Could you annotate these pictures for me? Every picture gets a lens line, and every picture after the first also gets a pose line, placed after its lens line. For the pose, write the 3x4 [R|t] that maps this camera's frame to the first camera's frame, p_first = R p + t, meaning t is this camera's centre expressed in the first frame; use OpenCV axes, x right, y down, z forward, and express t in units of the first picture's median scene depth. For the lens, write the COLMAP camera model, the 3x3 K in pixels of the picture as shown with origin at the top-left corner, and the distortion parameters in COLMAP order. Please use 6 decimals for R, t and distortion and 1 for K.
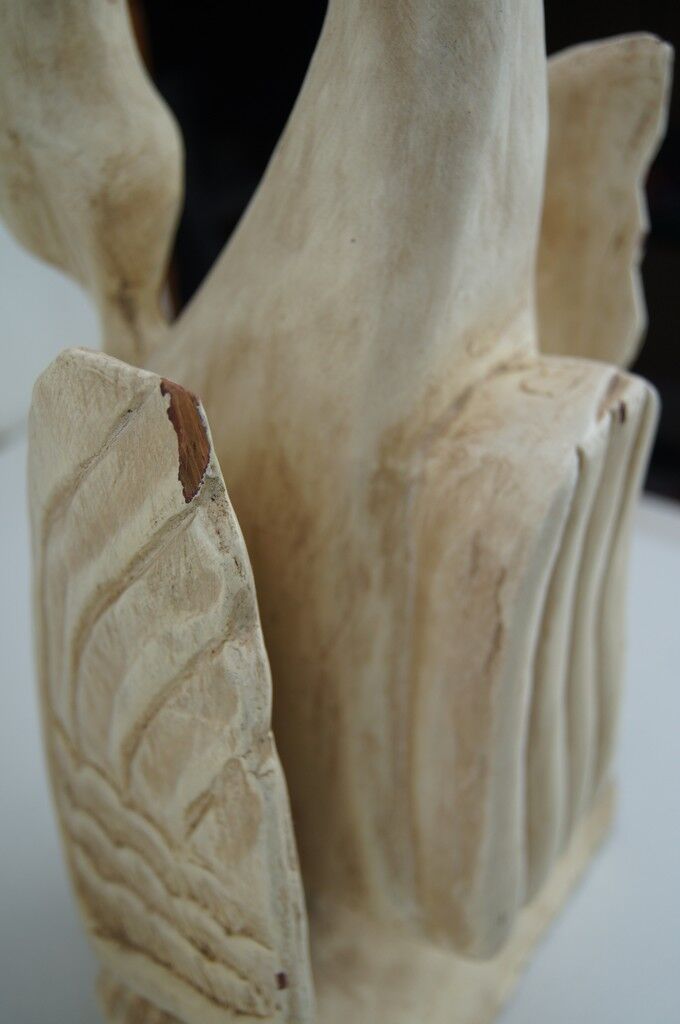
lens RADIAL K [[1347.0, 0, 343.0], [0, 1347.0, 518.3], [0, 0, 1]] dist [-0.003351, 0.000000]
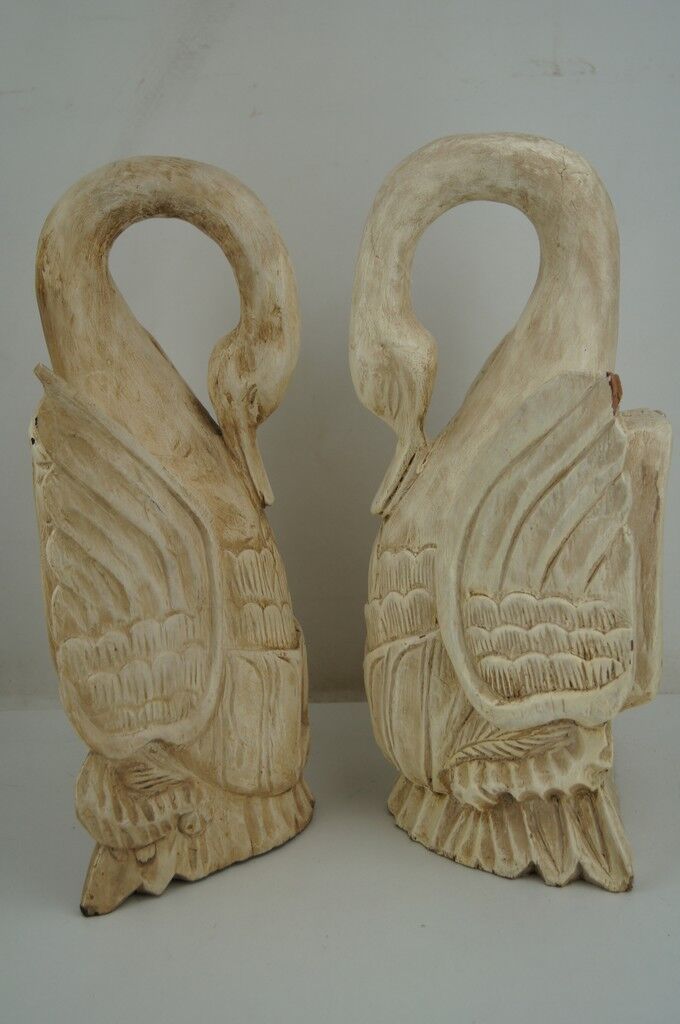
lens RADIAL K [[1751.1, 0, 335.0], [0, 1751.1, 511.3], [0, 0, 1]] dist [-0.008218, 0.000000]
pose [[0.892223, -0.119296, 0.435552, -1.989822], [0.250180, 0.933521, -0.256804, 0.856165], [-0.375962, 0.338093, 0.862755, -1.676890]]
